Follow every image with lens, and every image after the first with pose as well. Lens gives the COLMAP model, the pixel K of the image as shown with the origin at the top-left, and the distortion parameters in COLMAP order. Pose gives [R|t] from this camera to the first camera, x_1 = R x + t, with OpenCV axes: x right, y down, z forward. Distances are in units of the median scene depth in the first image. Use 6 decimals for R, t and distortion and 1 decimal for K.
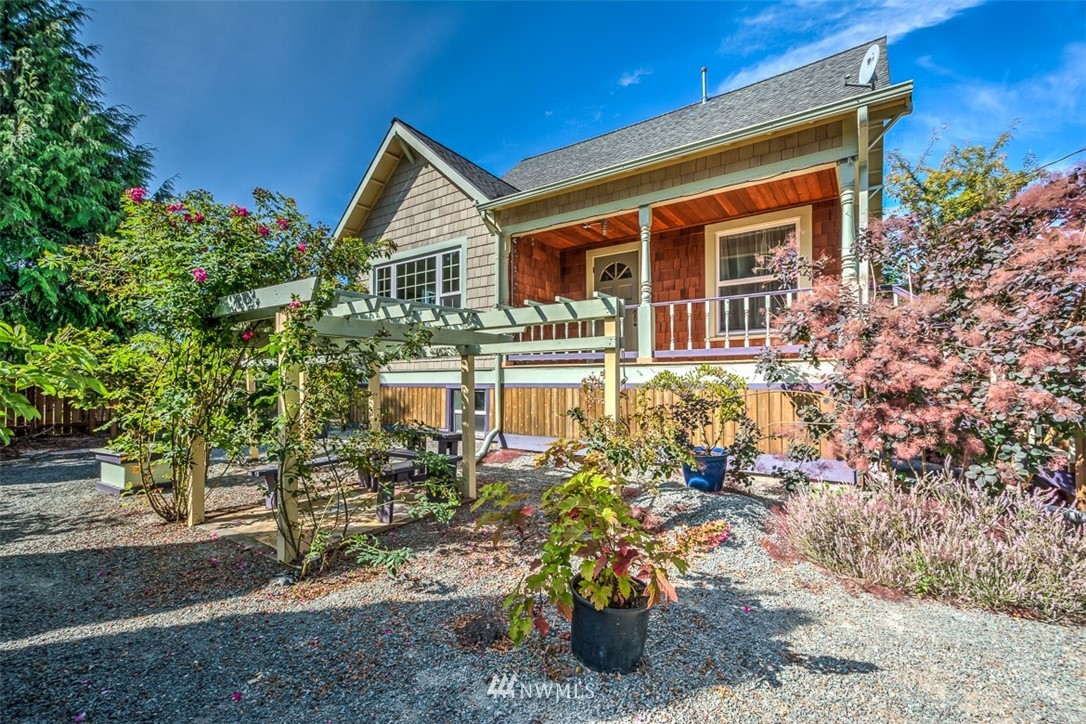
lens RADIAL K [[470.2, 0, 541.5], [0, 470.2, 379.1], [0, 0, 1]] dist [0.011530, -0.000130]
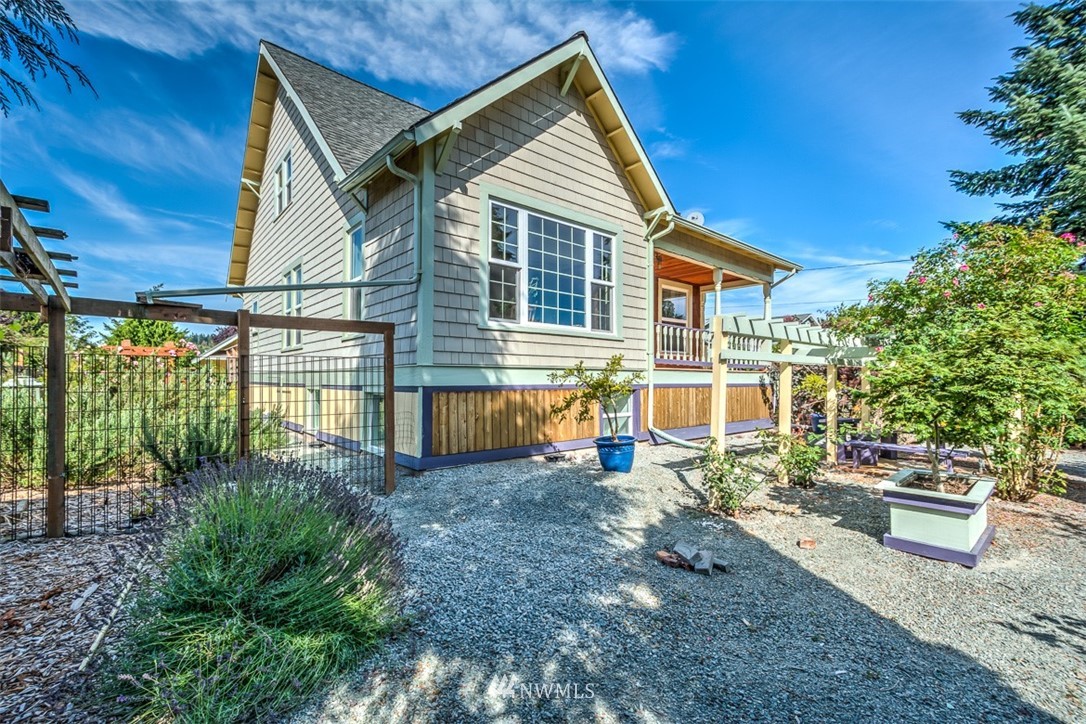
lens RADIAL K [[470.2, 0, 541.5], [0, 470.2, 379.1], [0, 0, 1]] dist [0.011530, -0.000130]
pose [[0.272506, 0.009946, 0.962103, -1.054429], [-0.012369, 0.999900, -0.006834, 0.008092], [-0.962075, -0.010038, 0.272601, 0.854050]]
